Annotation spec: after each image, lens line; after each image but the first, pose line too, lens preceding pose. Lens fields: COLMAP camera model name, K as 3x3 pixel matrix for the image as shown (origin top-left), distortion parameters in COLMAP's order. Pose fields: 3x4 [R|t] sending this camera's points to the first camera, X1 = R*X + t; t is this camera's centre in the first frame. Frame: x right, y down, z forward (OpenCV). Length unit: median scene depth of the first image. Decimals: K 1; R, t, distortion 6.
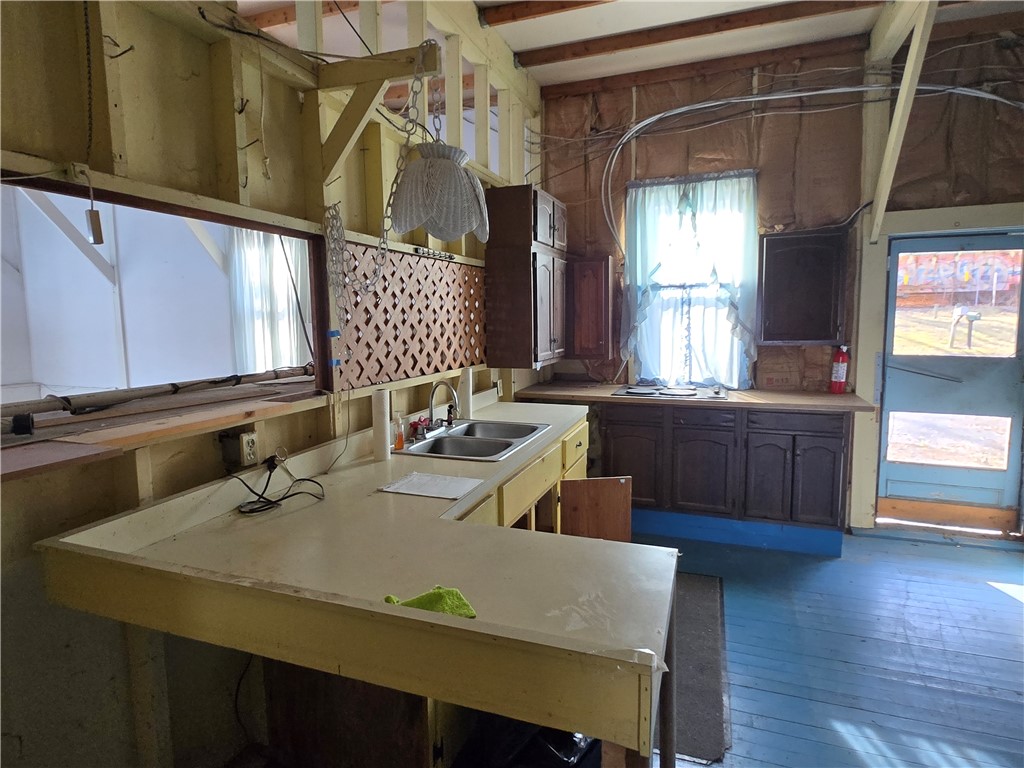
lens RADIAL K [[565.0, 0, 509.3], [0, 565.0, 375.9], [0, 0, 1]] dist [0.015056, -0.009950]
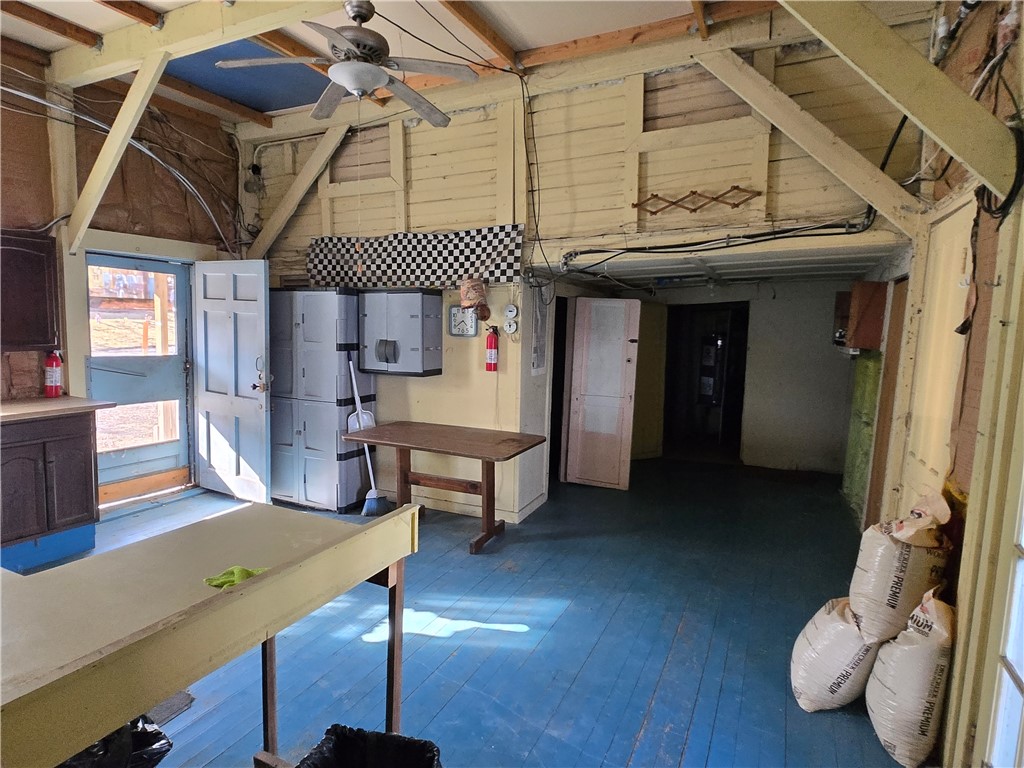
lens RADIAL K [[565.0, 0, 510.6], [0, 565.0, 383.4], [0, 0, 1]] dist [0.015056, -0.009950]
pose [[0.095560, -0.092568, 0.991110, -0.358060], [0.083594, 0.992896, 0.084675, -0.012258], [-0.991907, 0.074759, 0.102619, 0.083552]]
